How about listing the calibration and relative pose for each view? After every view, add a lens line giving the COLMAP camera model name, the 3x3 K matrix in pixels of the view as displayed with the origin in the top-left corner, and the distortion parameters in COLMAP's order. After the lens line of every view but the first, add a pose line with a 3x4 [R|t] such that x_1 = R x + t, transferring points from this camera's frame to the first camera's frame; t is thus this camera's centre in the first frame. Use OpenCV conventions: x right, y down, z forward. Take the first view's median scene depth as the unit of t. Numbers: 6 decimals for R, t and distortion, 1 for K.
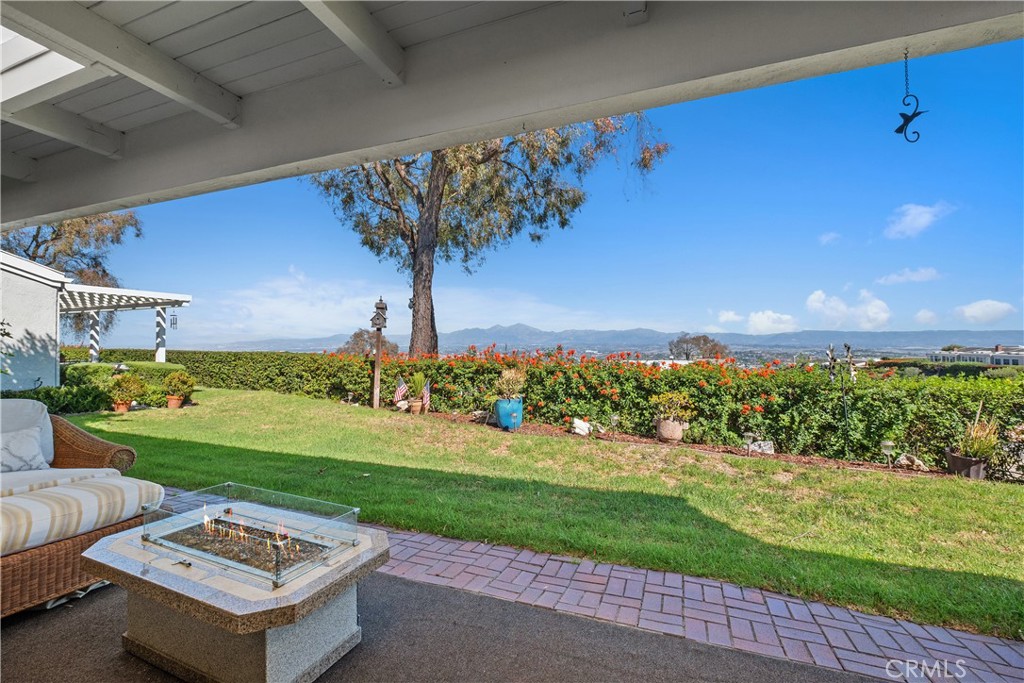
lens RADIAL K [[436.2, 0, 511.2], [0, 436.2, 337.3], [0, 0, 1]] dist [0.007291, -0.006621]
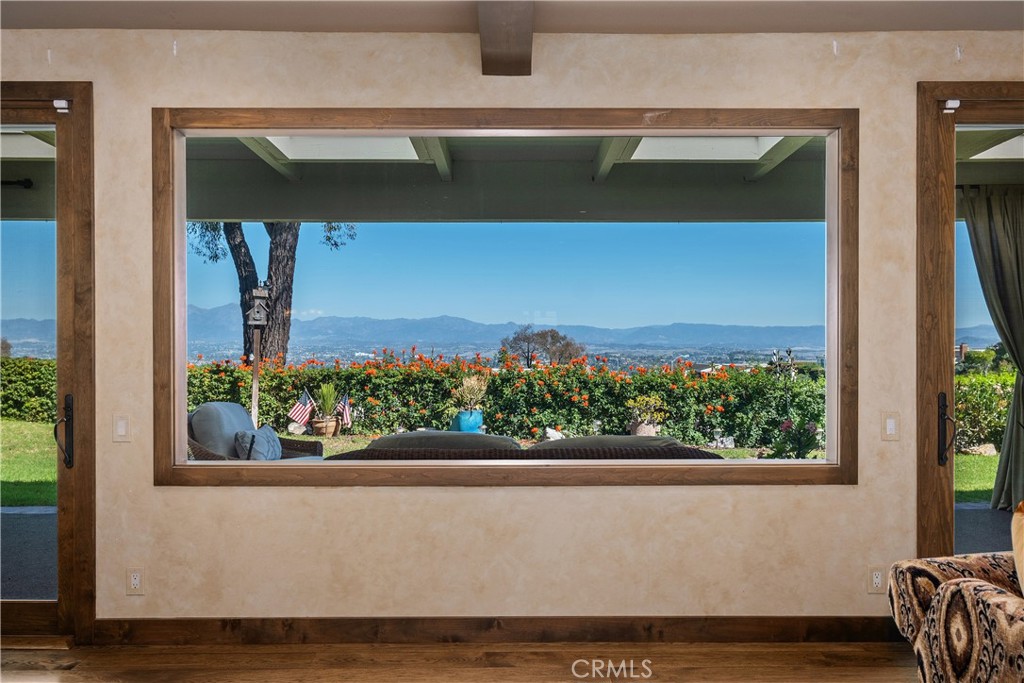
lens RADIAL K [[747.7, 0, 514.6], [0, 747.7, 345.3], [0, 0, 1]] dist [0.007322, 0.003558]
pose [[0.928895, 0.001818, 0.370340, -0.491640], [-0.009235, 0.999791, 0.018255, -0.018483], [-0.370229, -0.020377, 0.928717, -0.439044]]
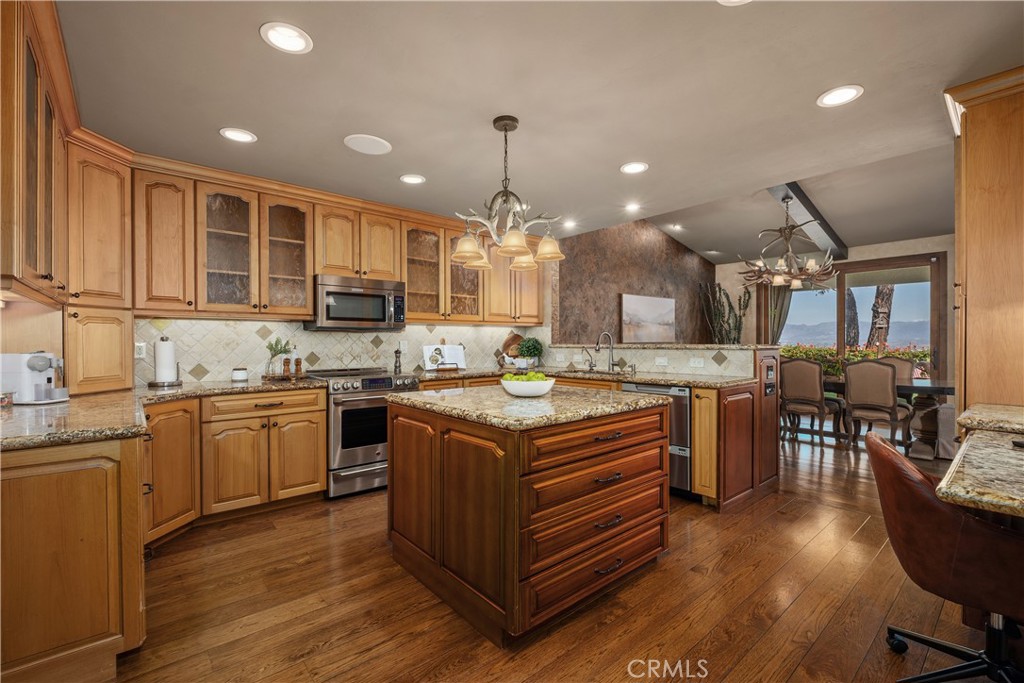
lens RADIAL K [[444.9, 0, 508.0], [0, 444.9, 343.2], [0, 0, 1]] dist [0.002300, -0.006378]
pose [[0.881878, 0.001190, -0.471477, -0.924103], [0.009164, 0.999765, 0.019665, -0.010804], [0.471389, -0.021663, 0.881659, -1.118057]]
